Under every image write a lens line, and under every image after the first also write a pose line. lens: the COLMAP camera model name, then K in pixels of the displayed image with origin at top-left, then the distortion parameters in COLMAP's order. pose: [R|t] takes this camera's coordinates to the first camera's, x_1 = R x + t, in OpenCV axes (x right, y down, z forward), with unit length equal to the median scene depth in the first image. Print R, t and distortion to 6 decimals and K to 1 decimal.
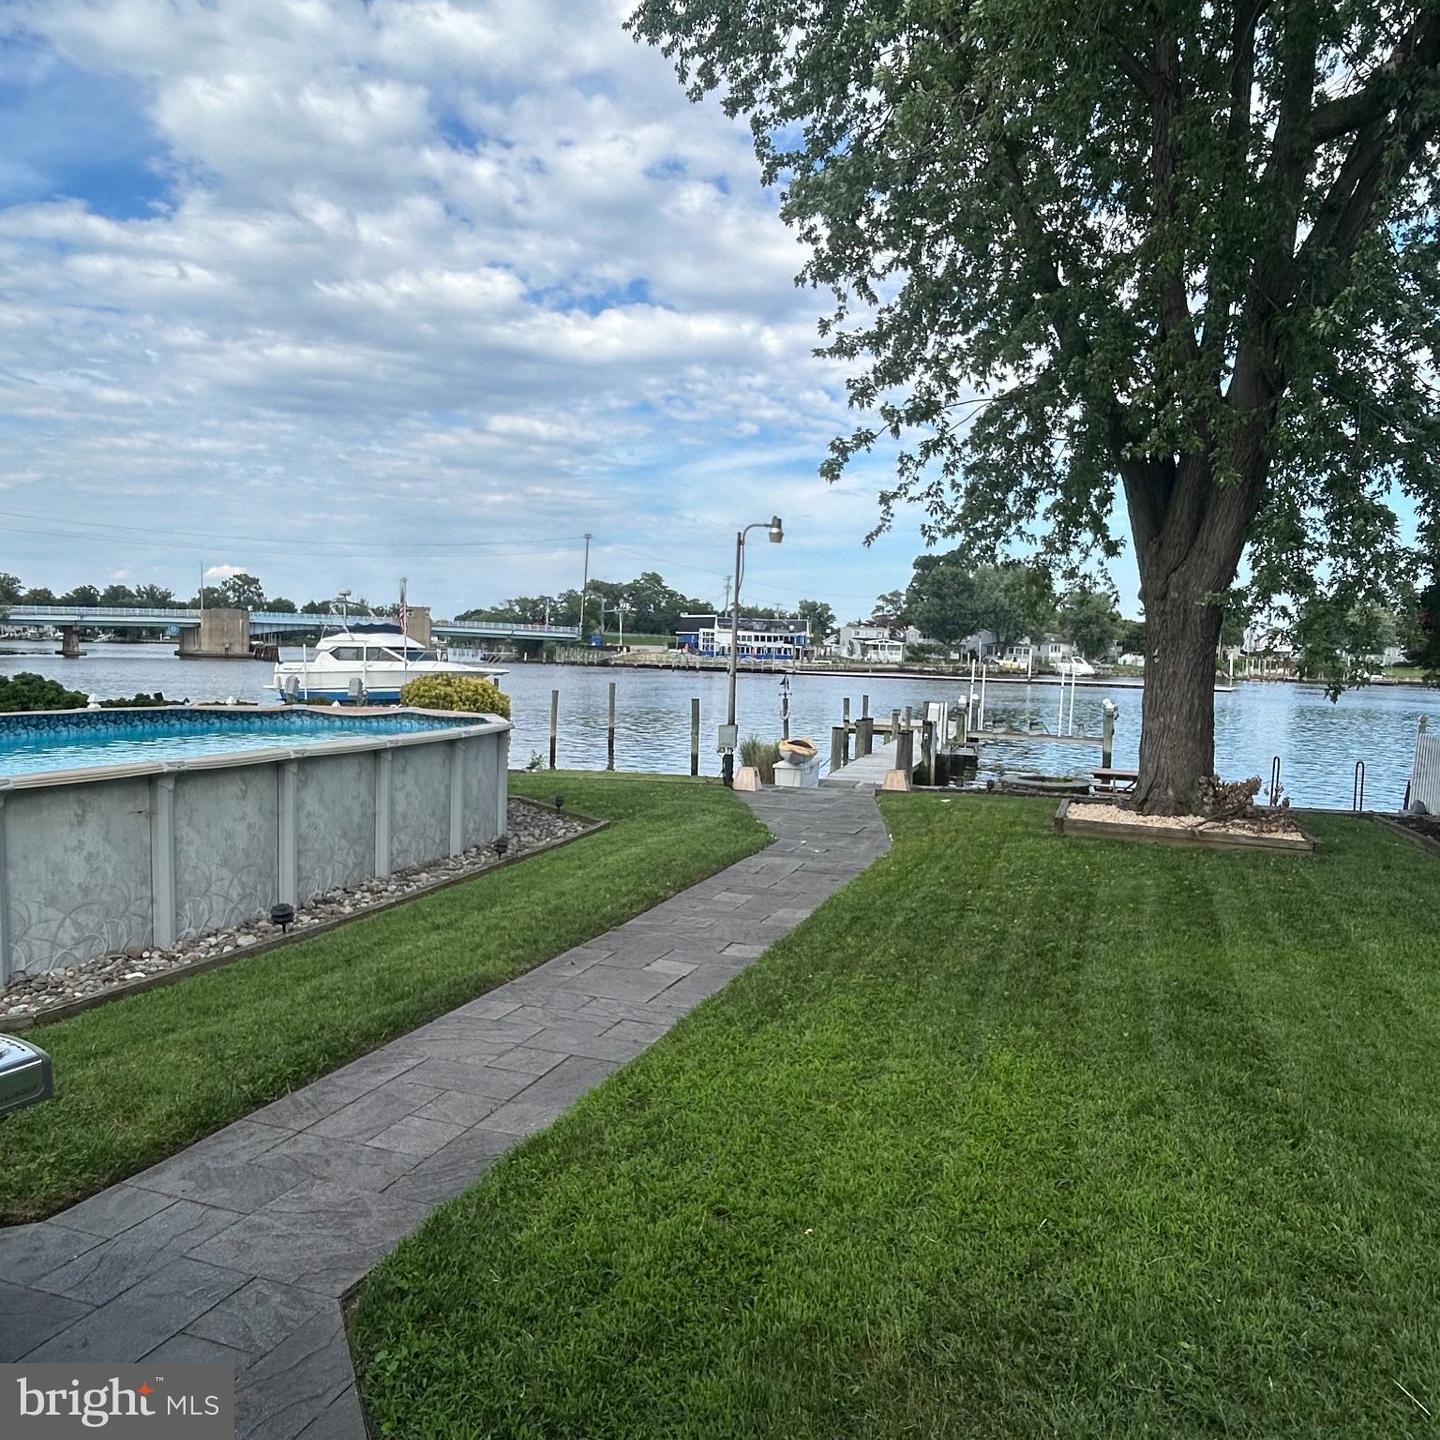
lens RADIAL K [[1117.3, 0, 717.7], [0, 1117.3, 719.1], [0, 0, 1]] dist [0.029040, -0.018564]
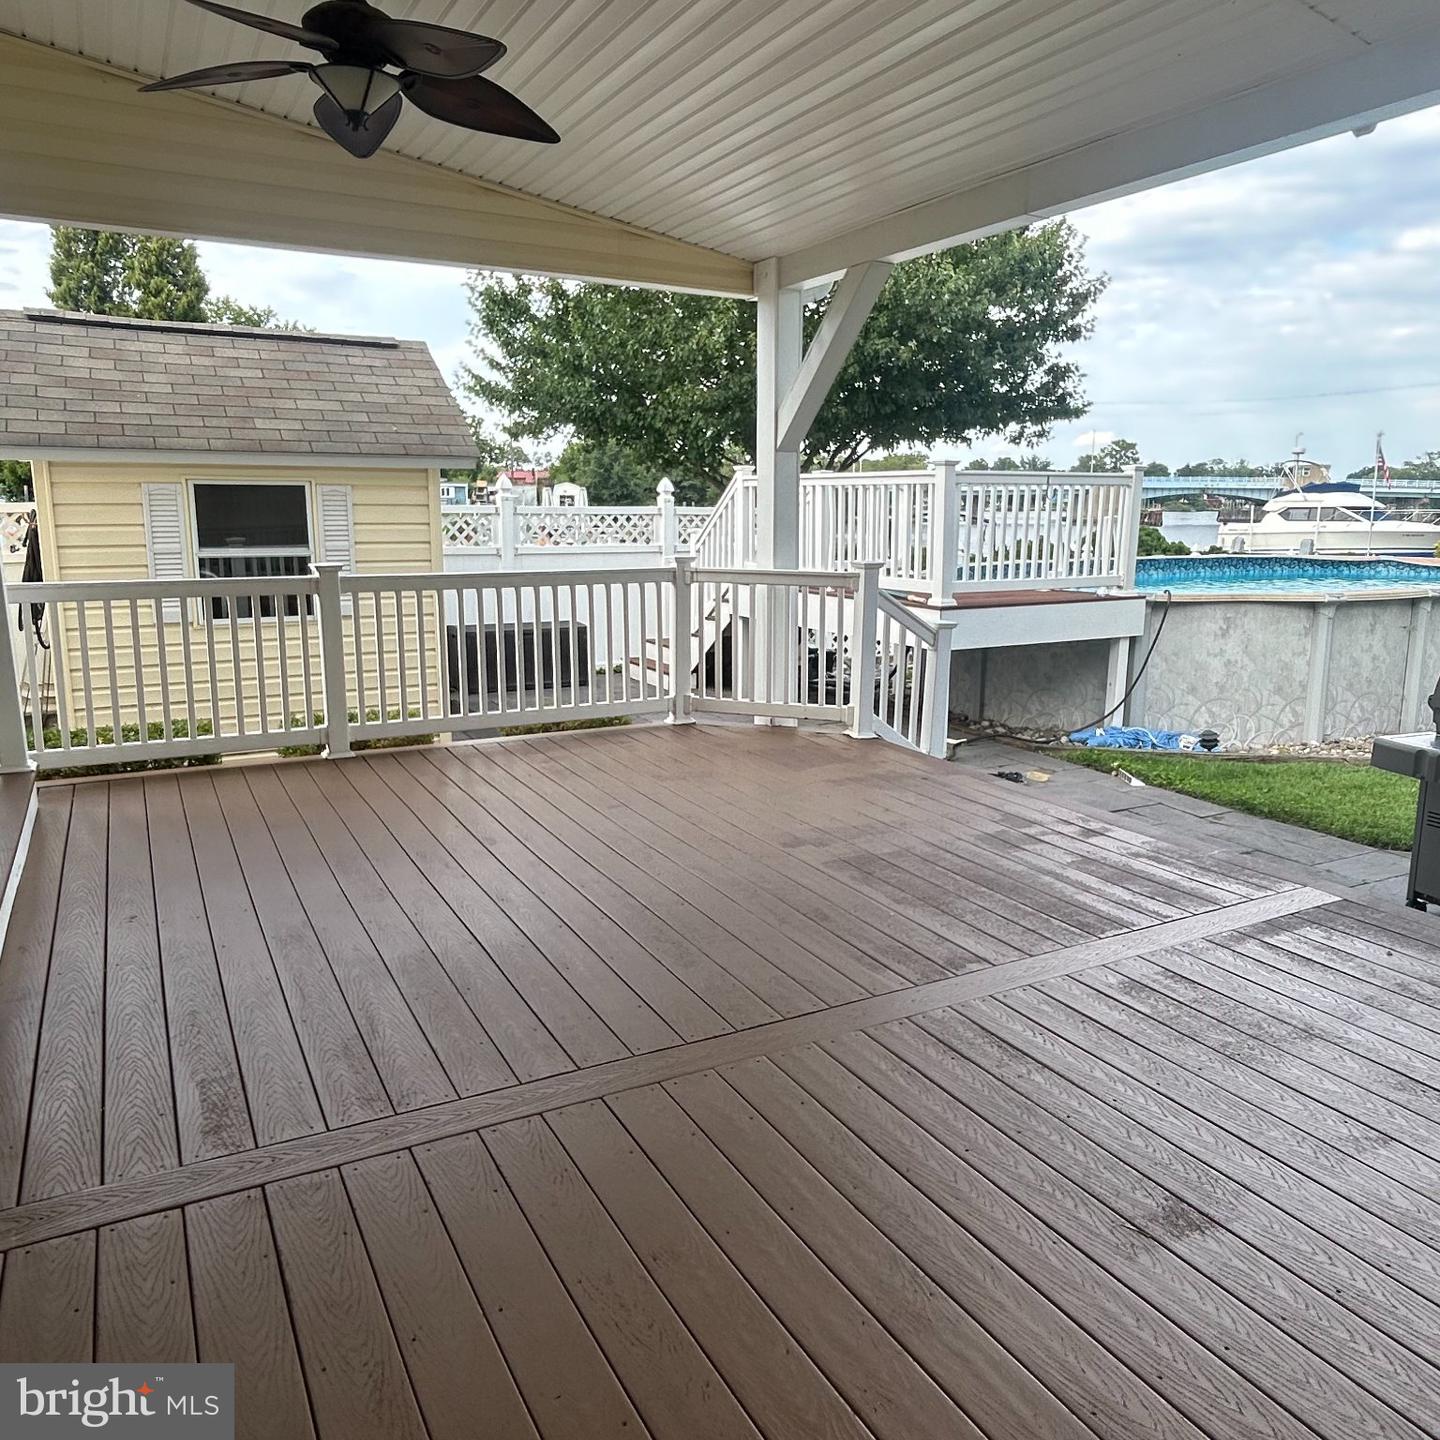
lens RADIAL K [[1117.3, 0, 716.5], [0, 1117.3, 714.2], [0, 0, 1]] dist [0.029040, -0.018564]
pose [[0.752609, 0.107631, -0.649611, -0.052429], [-0.033576, 0.991540, 0.125385, 0.009278], [0.657611, -0.072554, 0.749856, -0.094277]]
